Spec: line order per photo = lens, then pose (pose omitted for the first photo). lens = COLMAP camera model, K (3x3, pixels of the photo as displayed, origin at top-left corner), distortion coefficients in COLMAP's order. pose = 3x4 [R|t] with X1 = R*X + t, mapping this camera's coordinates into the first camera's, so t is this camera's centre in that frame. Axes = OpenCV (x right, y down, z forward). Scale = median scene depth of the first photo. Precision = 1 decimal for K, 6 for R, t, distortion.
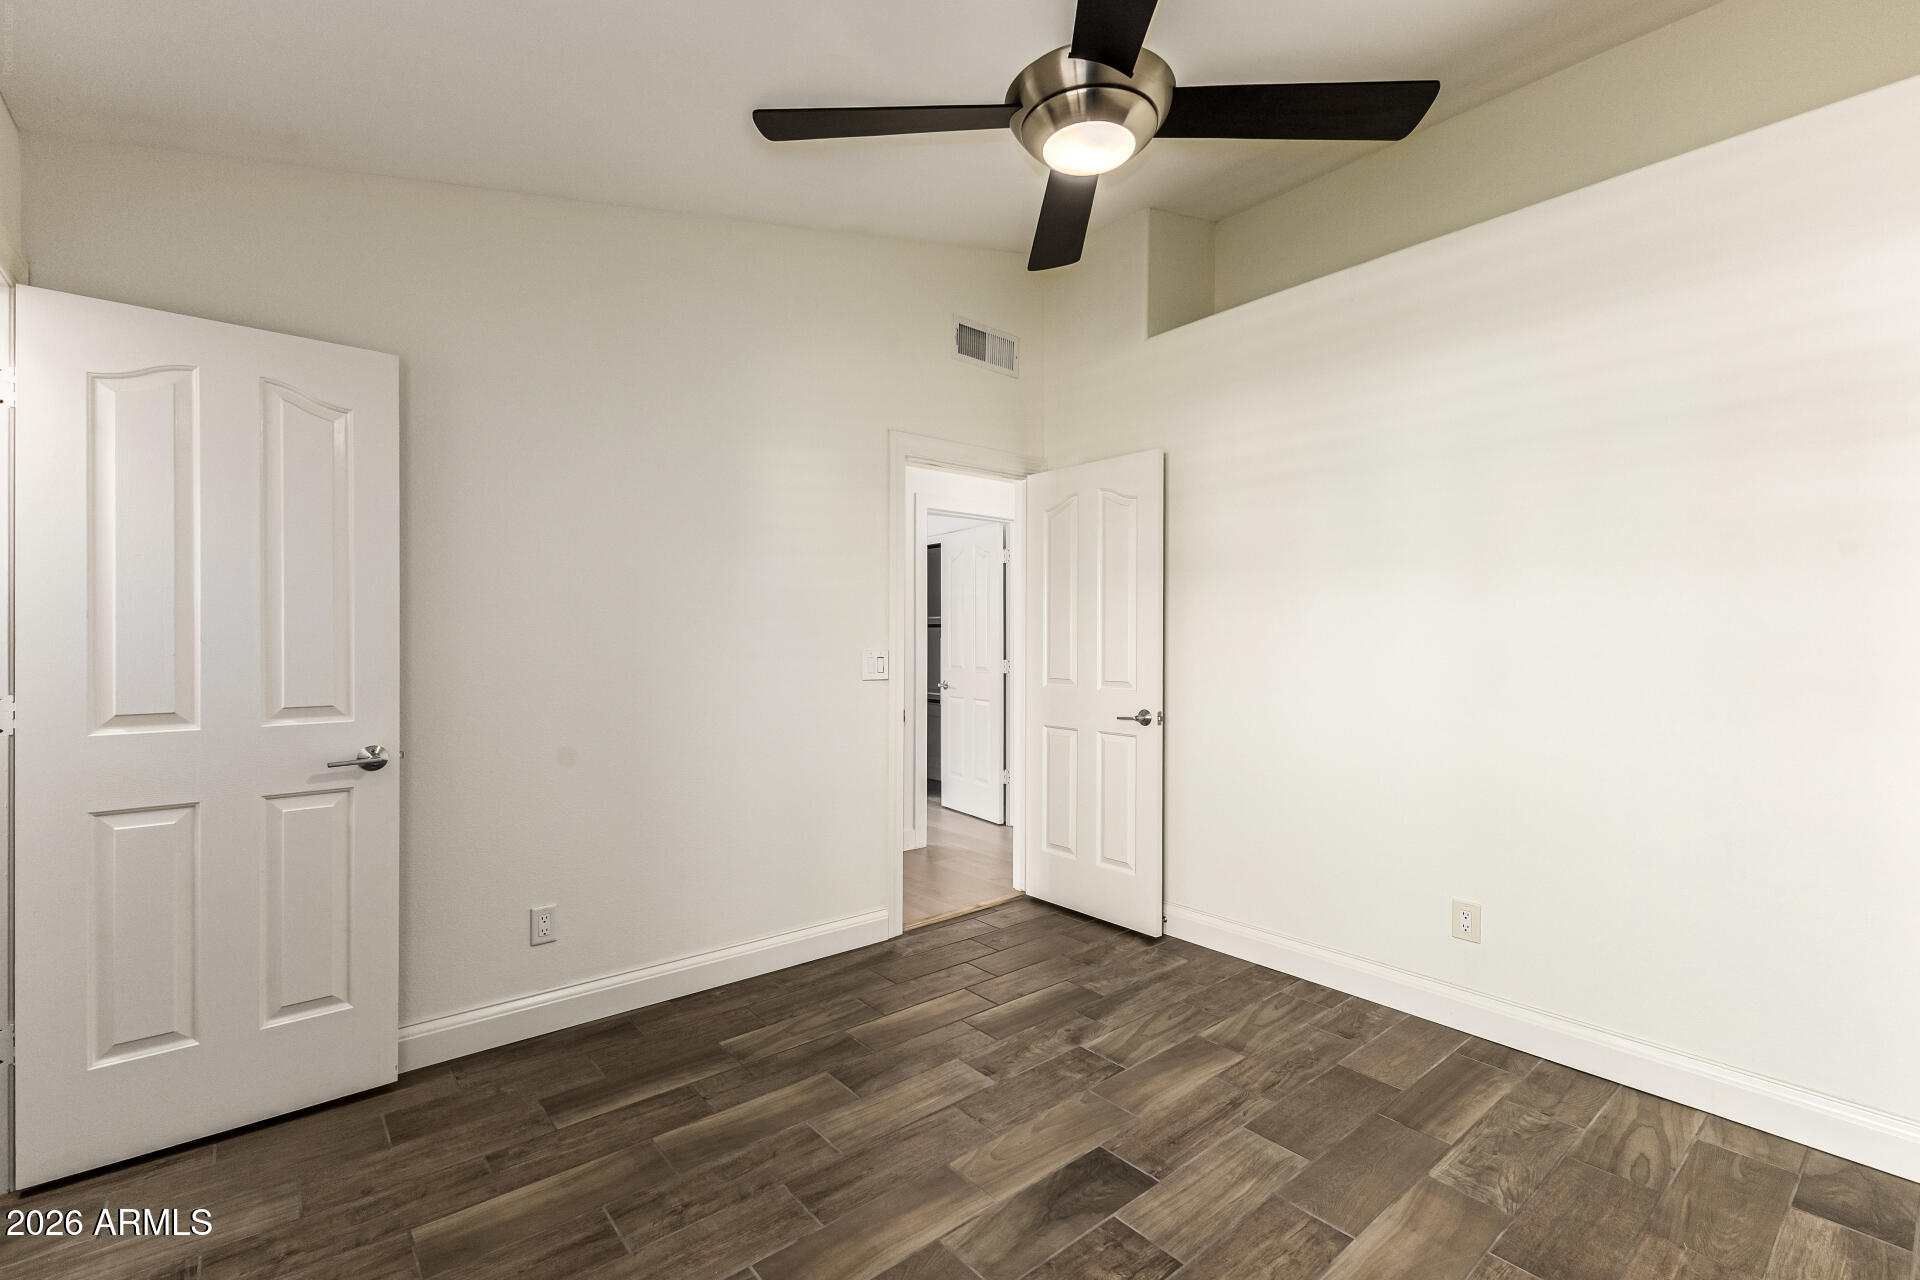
lens RADIAL K [[828.8, 0, 960.0], [0, 828.8, 640.0], [0, 0, 1]] dist [-0.000002, -0.000004]
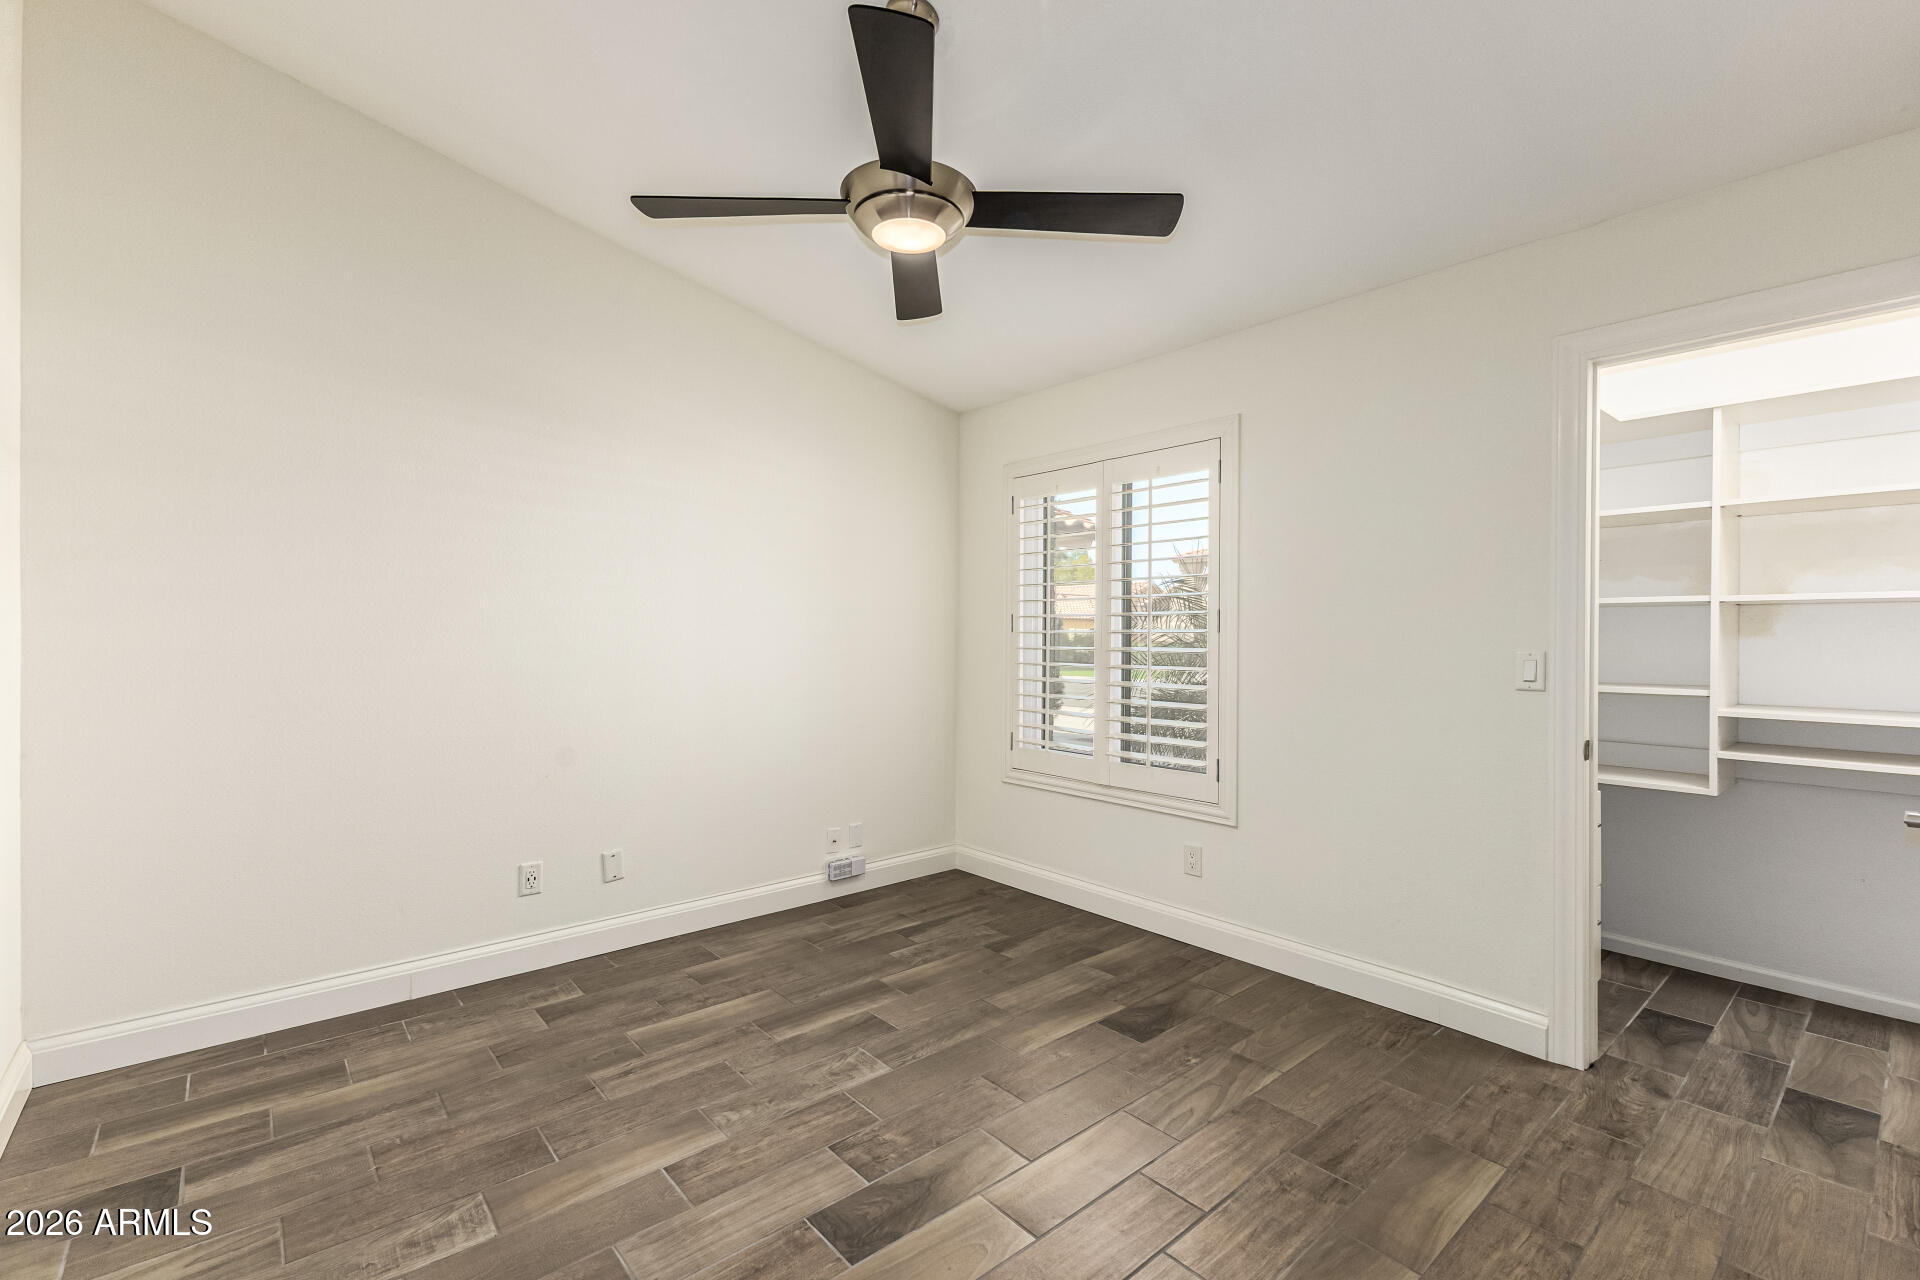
lens RADIAL K [[828.8, 0, 960.0], [0, 828.8, 640.0], [0, 0, 1]] dist [-0.000002, -0.000004]
pose [[-0.999851, -0.004293, -0.016735, 0.088856], [-0.004494, 0.999918, 0.011964, -0.006622], [0.016682, 0.012037, -0.999788, 1.991097]]
